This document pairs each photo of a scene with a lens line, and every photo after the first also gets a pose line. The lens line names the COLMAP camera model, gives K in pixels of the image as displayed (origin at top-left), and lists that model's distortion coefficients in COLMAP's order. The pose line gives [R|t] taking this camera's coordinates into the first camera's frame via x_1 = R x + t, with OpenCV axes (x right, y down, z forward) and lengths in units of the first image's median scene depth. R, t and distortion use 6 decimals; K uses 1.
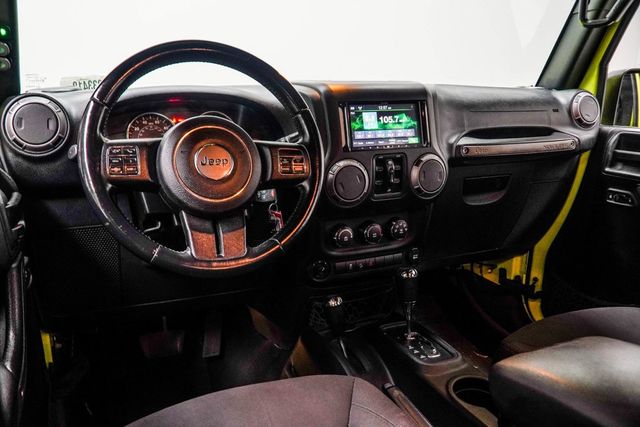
lens RADIAL K [[533.0, 0, 320.9], [0, 533.0, 211.6], [0, 0, 1]] dist [-0.000239, -0.012878]
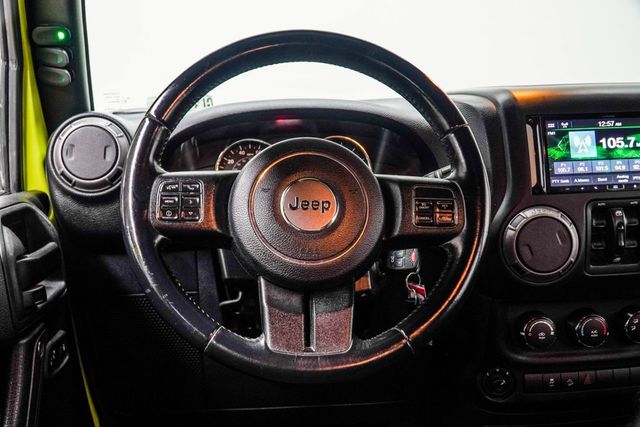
lens RADIAL K [[676.1, 0, 319.3], [0, 676.1, 214.0], [0, 0, 1]] dist [0.027246, 0.000000]
pose [[0.939352, 0.012078, -0.342743, 0.082199], [-0.047603, 0.994298, -0.095426, -0.002238], [0.339636, 0.105954, 0.934570, 0.185797]]
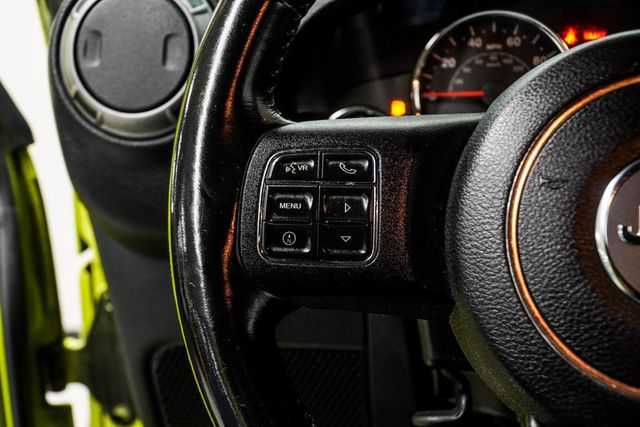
lens RADIAL K [[900.2, 0, 316.5], [0, 900.2, 211.3], [0, 0, 1]] dist [-0.036126, 0.000000]
pose [[0.823675, 0.123141, -0.553530, -0.099203], [-0.093621, 0.992272, 0.081433, -0.101398], [0.559280, -0.015252, 0.828838, 0.497950]]
